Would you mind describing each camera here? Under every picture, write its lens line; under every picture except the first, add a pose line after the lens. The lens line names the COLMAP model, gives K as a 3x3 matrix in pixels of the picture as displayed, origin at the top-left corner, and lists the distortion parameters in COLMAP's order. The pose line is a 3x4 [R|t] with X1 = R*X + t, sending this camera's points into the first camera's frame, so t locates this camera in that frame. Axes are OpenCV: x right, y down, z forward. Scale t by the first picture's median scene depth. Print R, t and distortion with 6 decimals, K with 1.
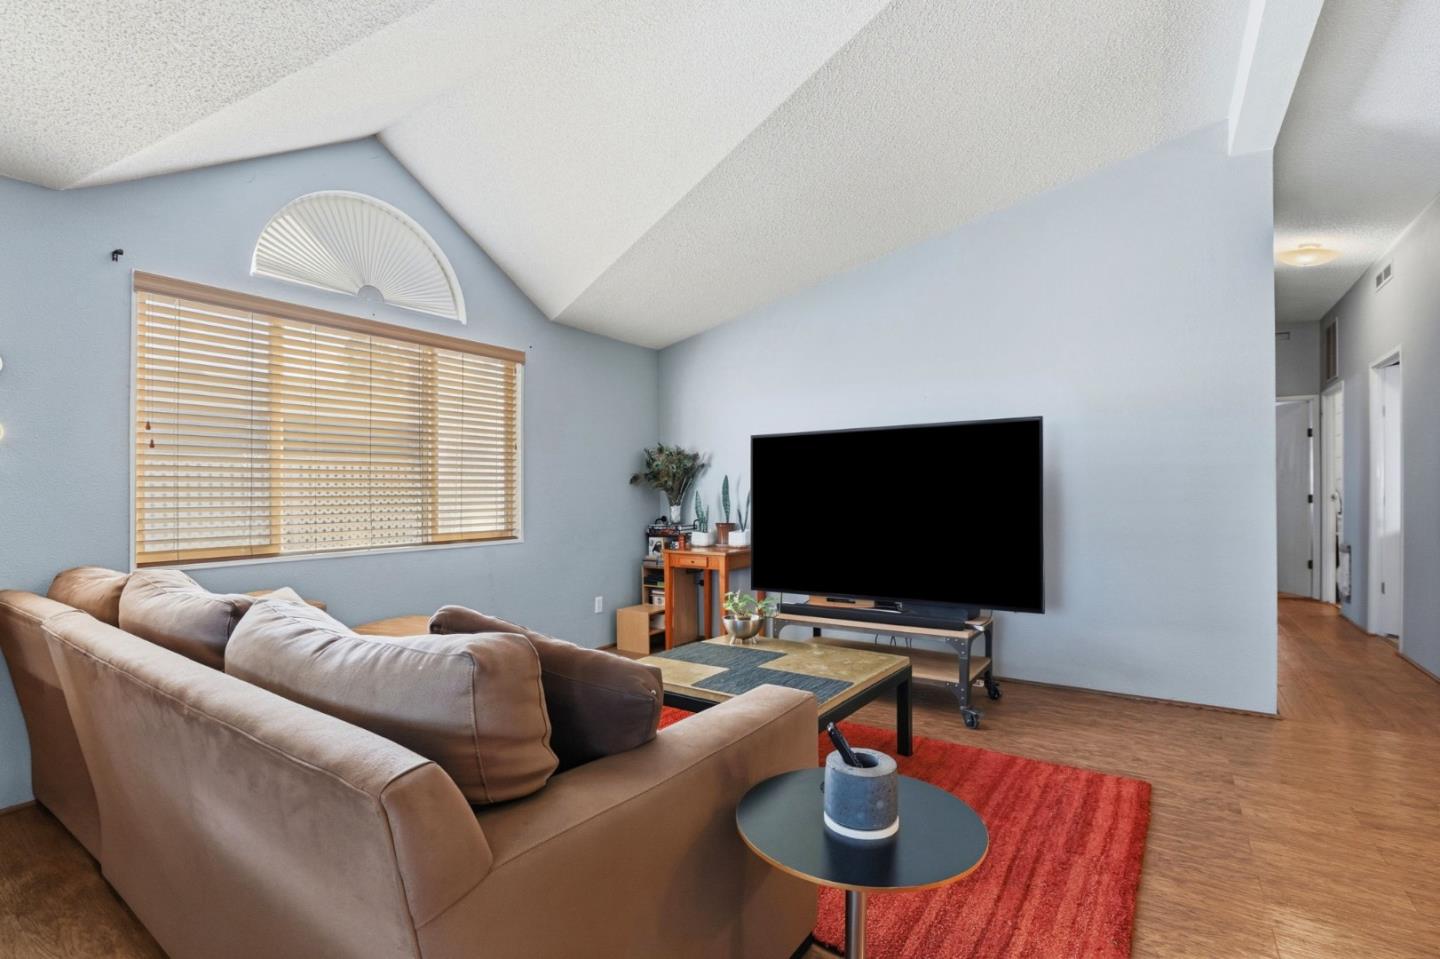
lens RADIAL K [[646.1, 0, 716.7], [0, 646.1, 487.0], [0, 0, 1]] dist [-0.000255, -0.000062]
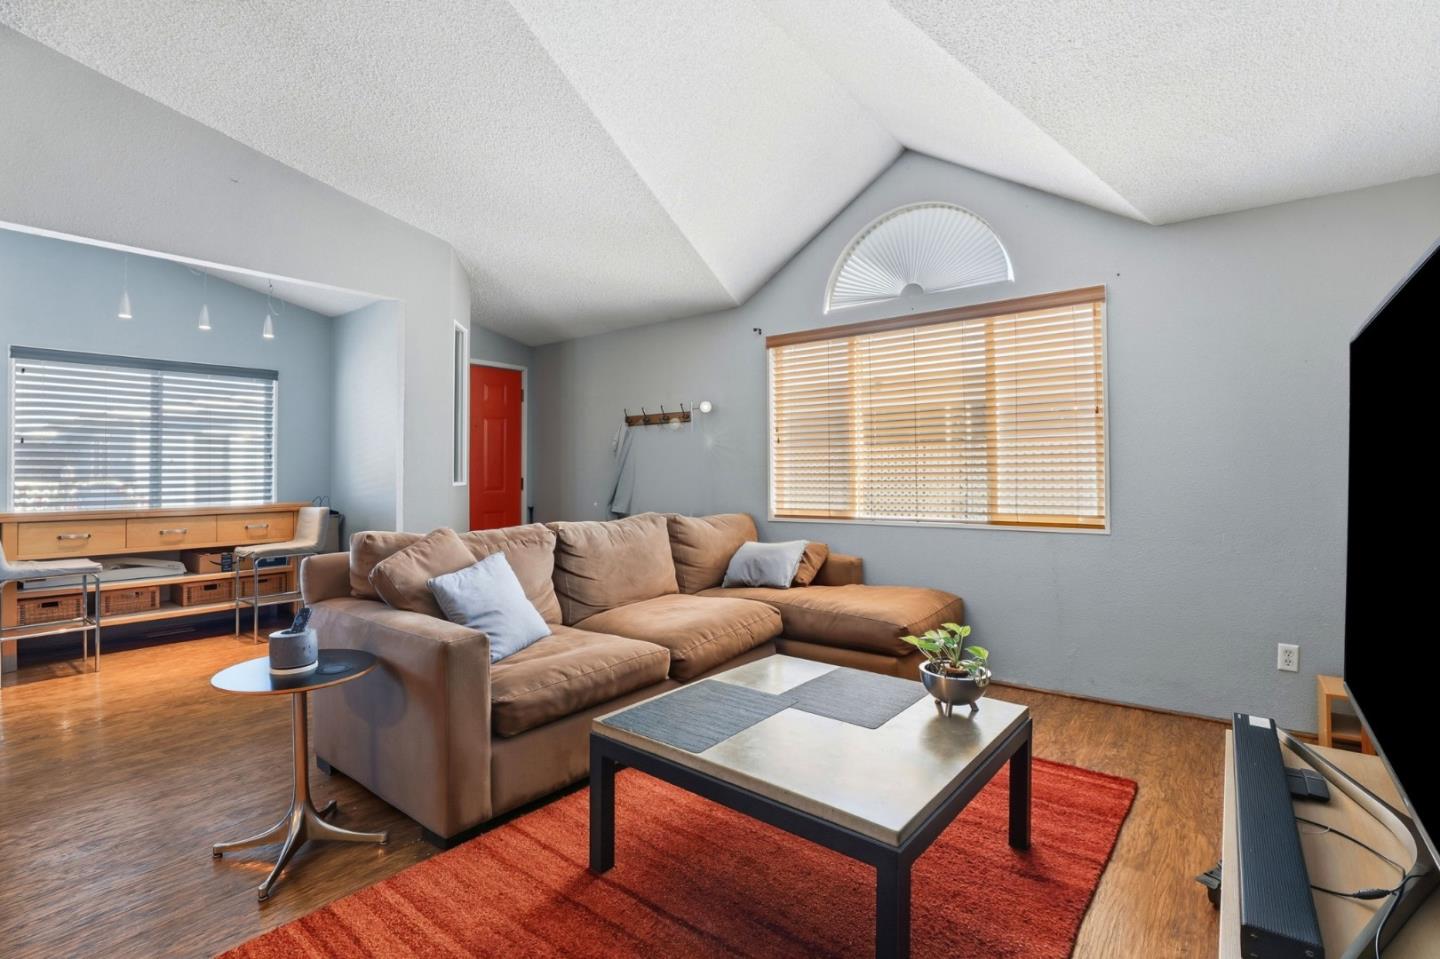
lens RADIAL K [[651.6, 0, 720.0], [0, 651.6, 479.5], [0, 0, 1]] dist [-0.026754, 0.000531]
pose [[-0.010232, 0.015899, -0.999821, 0.537901], [0.016195, 0.999745, 0.015732, 0.001469], [0.999816, -0.016031, -0.010487, 0.622198]]
